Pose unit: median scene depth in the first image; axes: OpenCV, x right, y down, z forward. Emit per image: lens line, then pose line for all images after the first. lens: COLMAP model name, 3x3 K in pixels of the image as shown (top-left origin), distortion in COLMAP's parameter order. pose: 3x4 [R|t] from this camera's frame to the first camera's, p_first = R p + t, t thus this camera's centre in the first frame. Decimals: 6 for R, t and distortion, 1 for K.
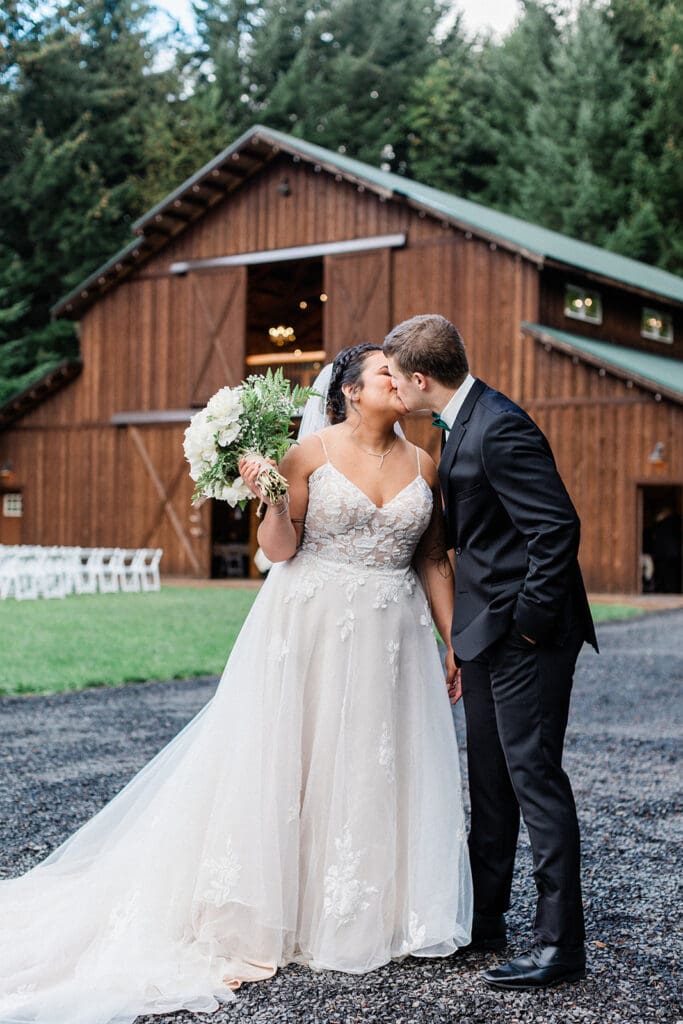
lens RADIAL K [[1482.6, 0, 340.5], [0, 1482.6, 514.0], [0, 0, 1]] dist [0.025695, 0.000000]
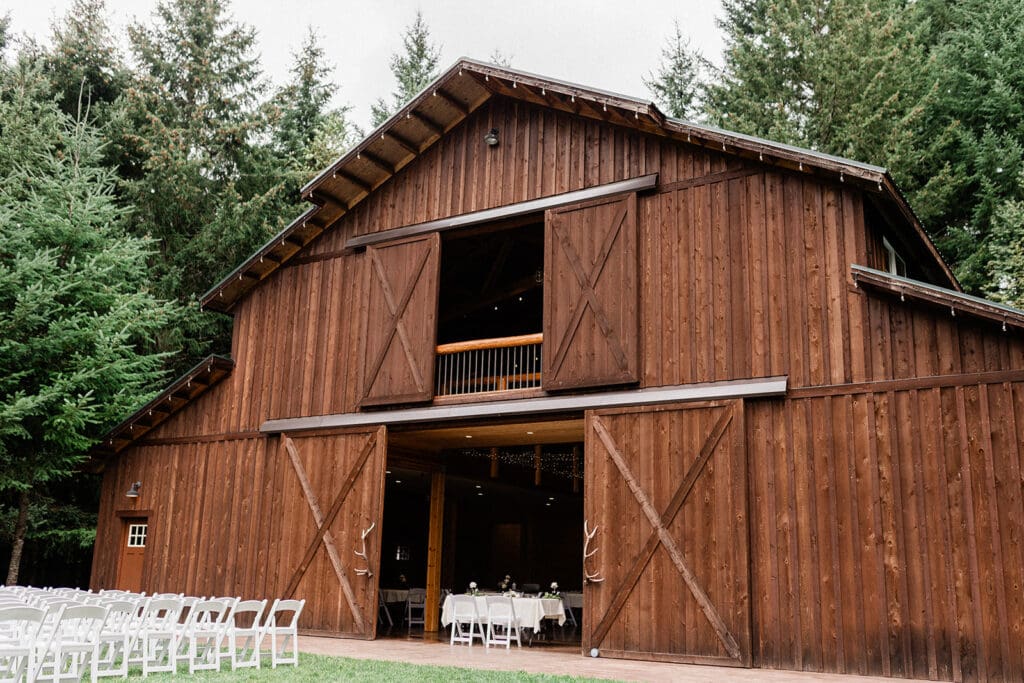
lens RADIAL K [[986.6, 0, 515.1], [0, 986.6, 339.5], [0, 0, 1]] dist [-0.014611, 0.000000]
pose [[0.998221, 0.028275, 0.052495, -0.047617], [-0.015750, 0.974178, -0.225231, 0.008085], [-0.057508, 0.224004, 0.972890, 0.472216]]
